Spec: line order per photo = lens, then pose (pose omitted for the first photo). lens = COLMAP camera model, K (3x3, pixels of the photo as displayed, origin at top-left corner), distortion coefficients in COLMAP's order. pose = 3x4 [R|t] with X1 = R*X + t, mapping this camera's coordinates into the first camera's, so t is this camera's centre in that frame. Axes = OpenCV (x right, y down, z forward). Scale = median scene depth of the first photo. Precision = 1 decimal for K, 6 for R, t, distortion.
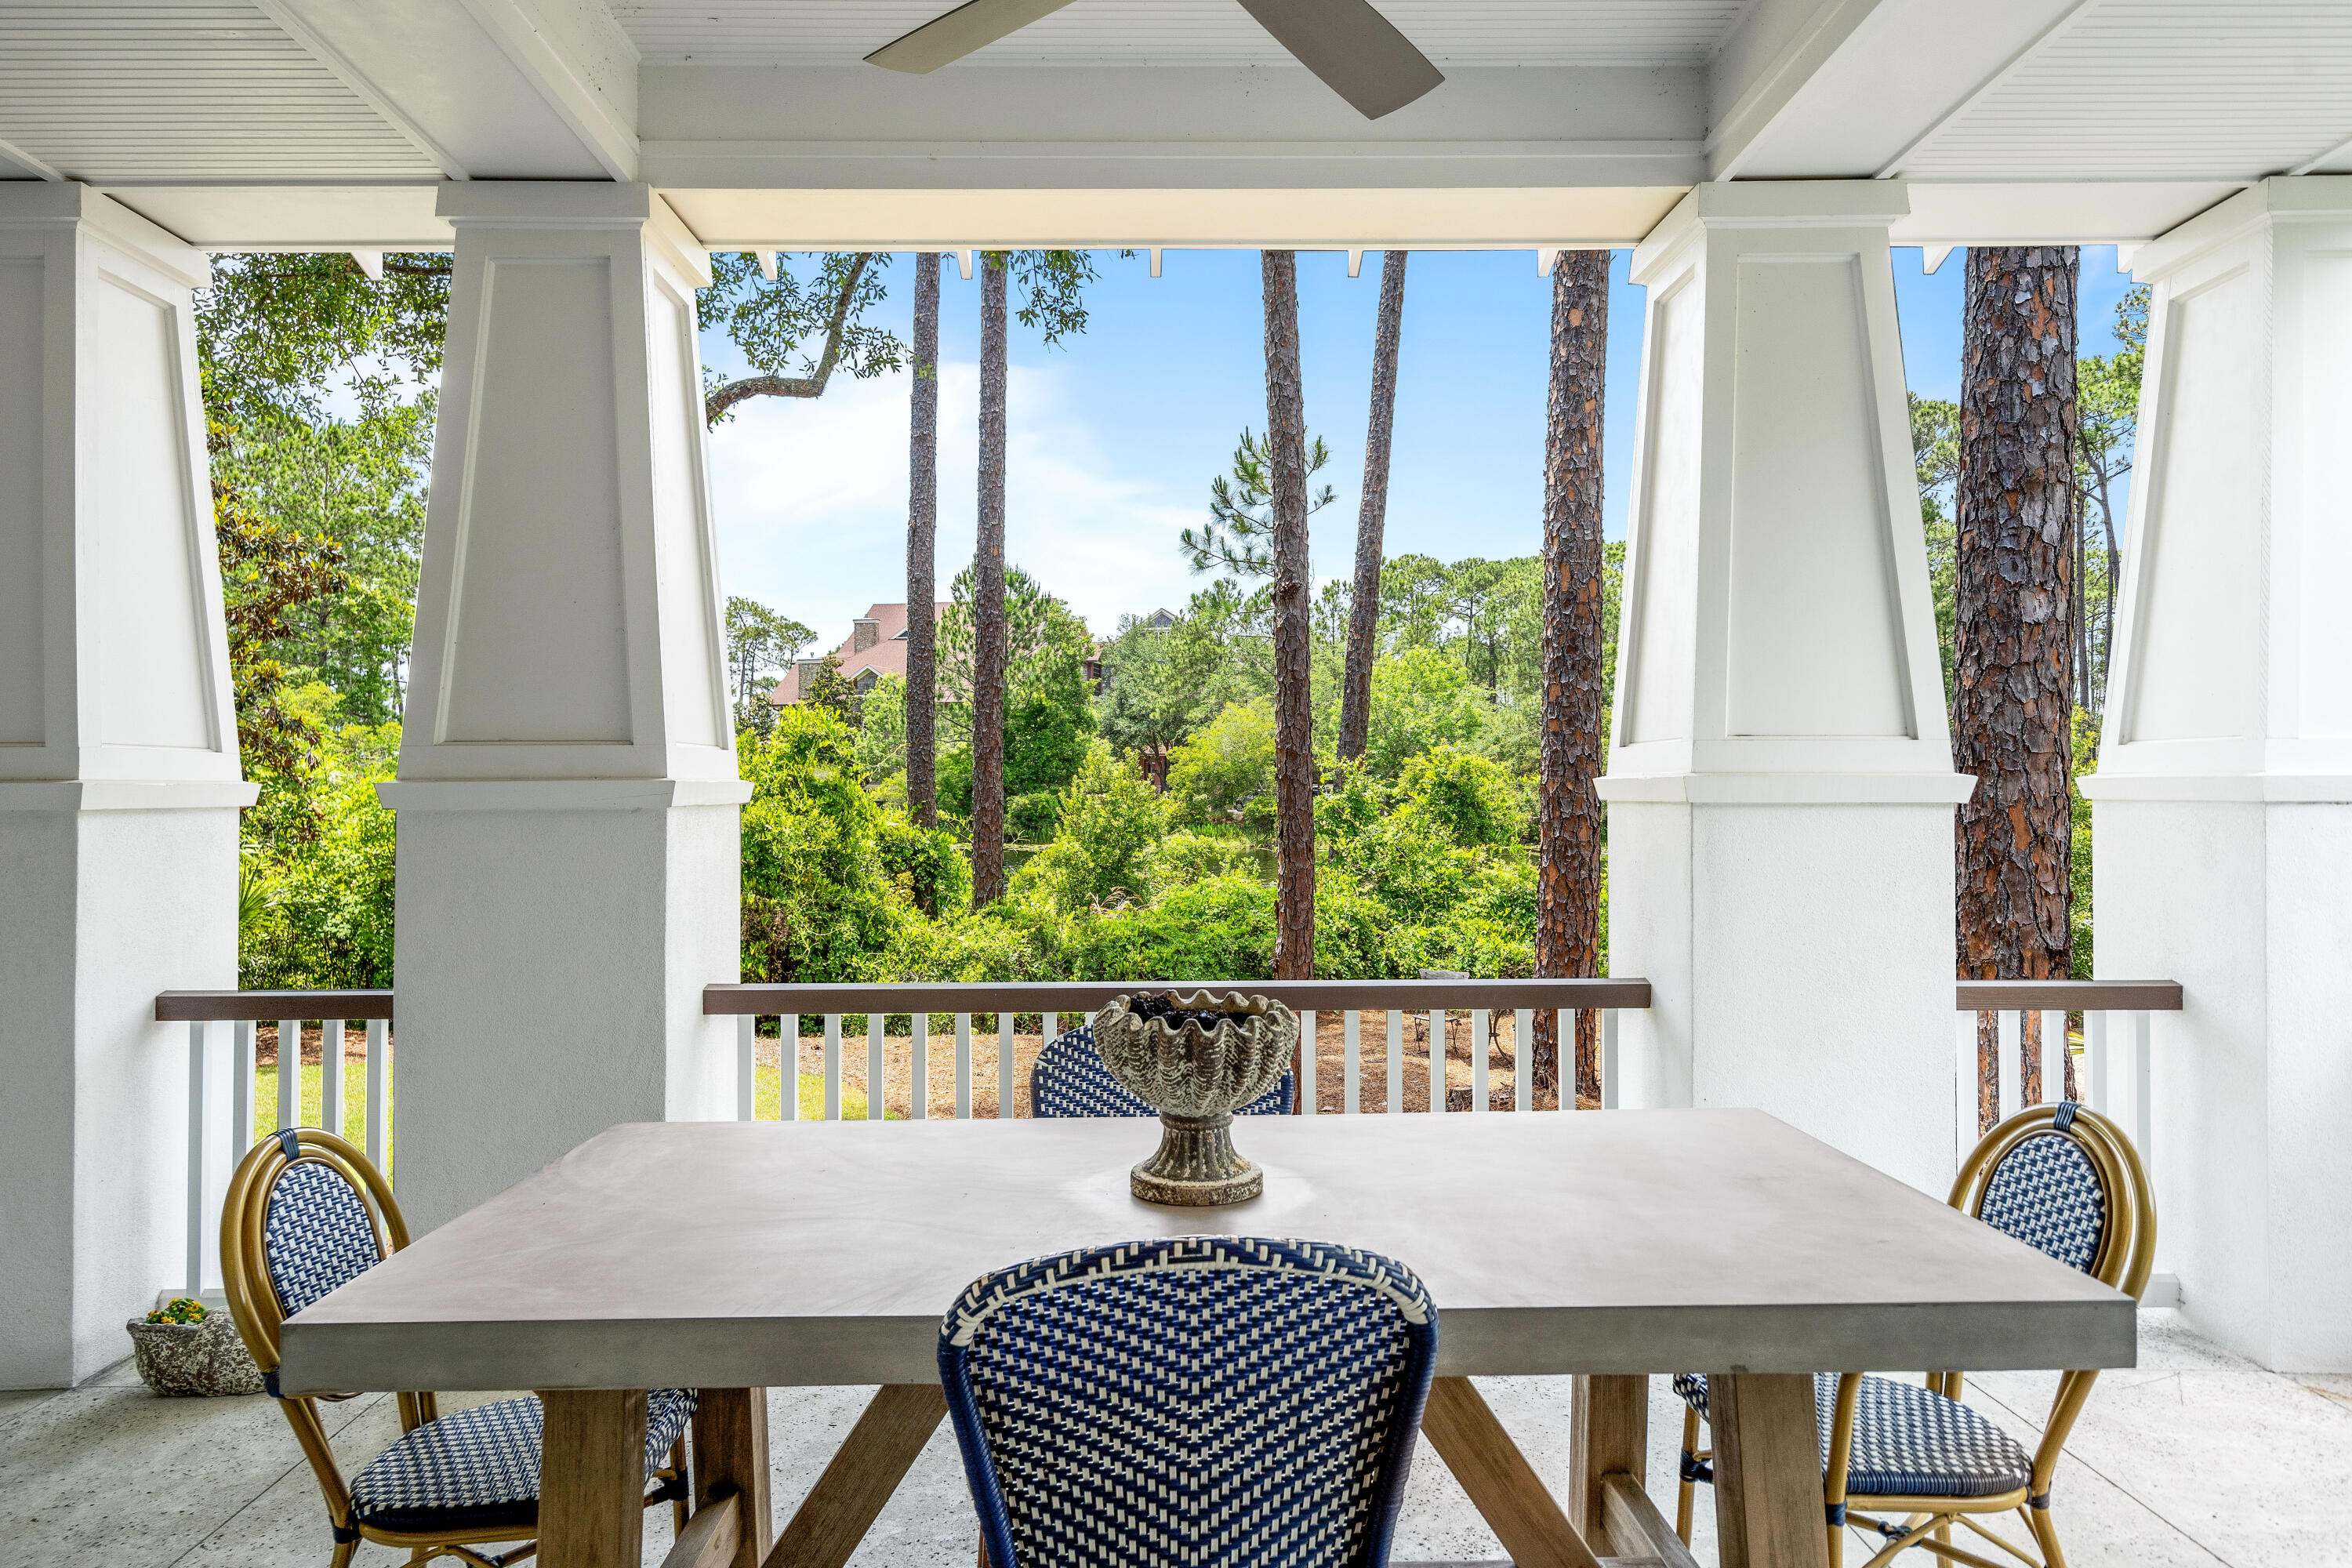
lens RADIAL K [[1473.1, 0, 1176.0], [0, 1473.1, 784.0], [0, 0, 1]] dist [-0.003836, -0.001846]
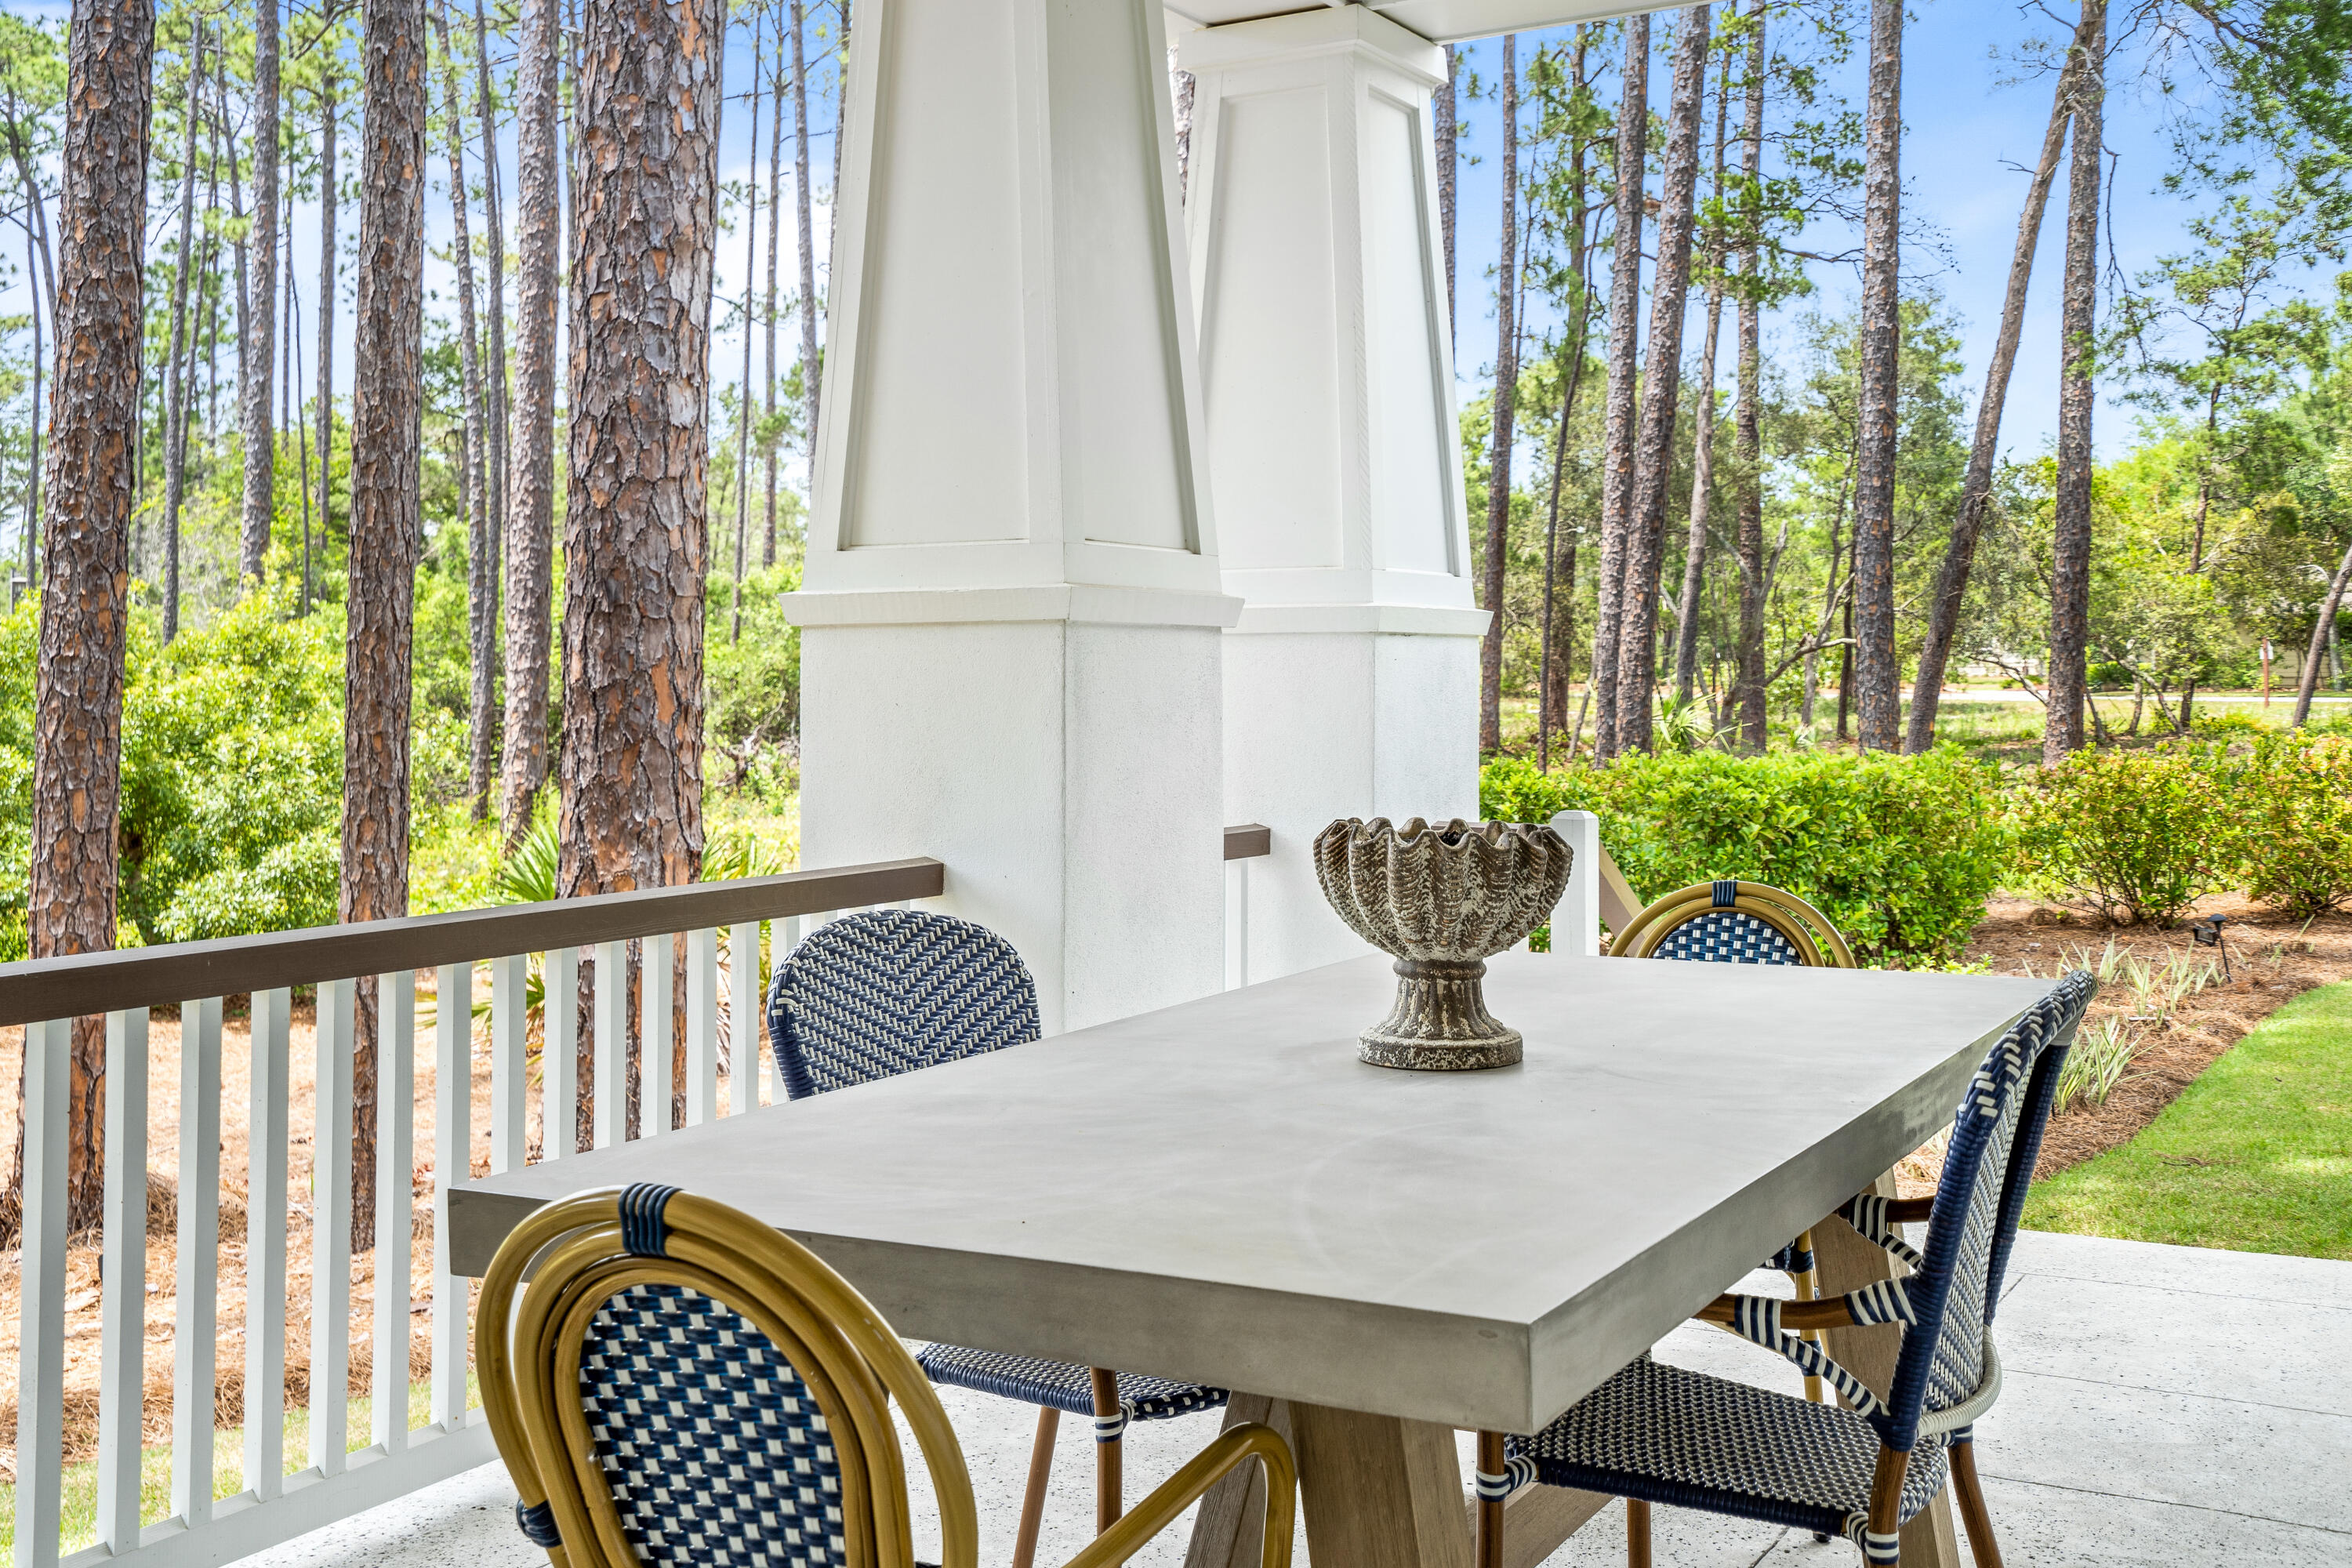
lens RADIAL K [[2436.4, 0, 1177.9], [0, 2436.4, 663.6], [0, 0, 1]] dist [0.031802, -0.004297]
pose [[0.509836, 0.005249, 0.860256, -0.377324], [-0.000650, 0.999983, -0.005717, 0.021223], [-0.860271, 0.002355, 0.509831, 0.128222]]
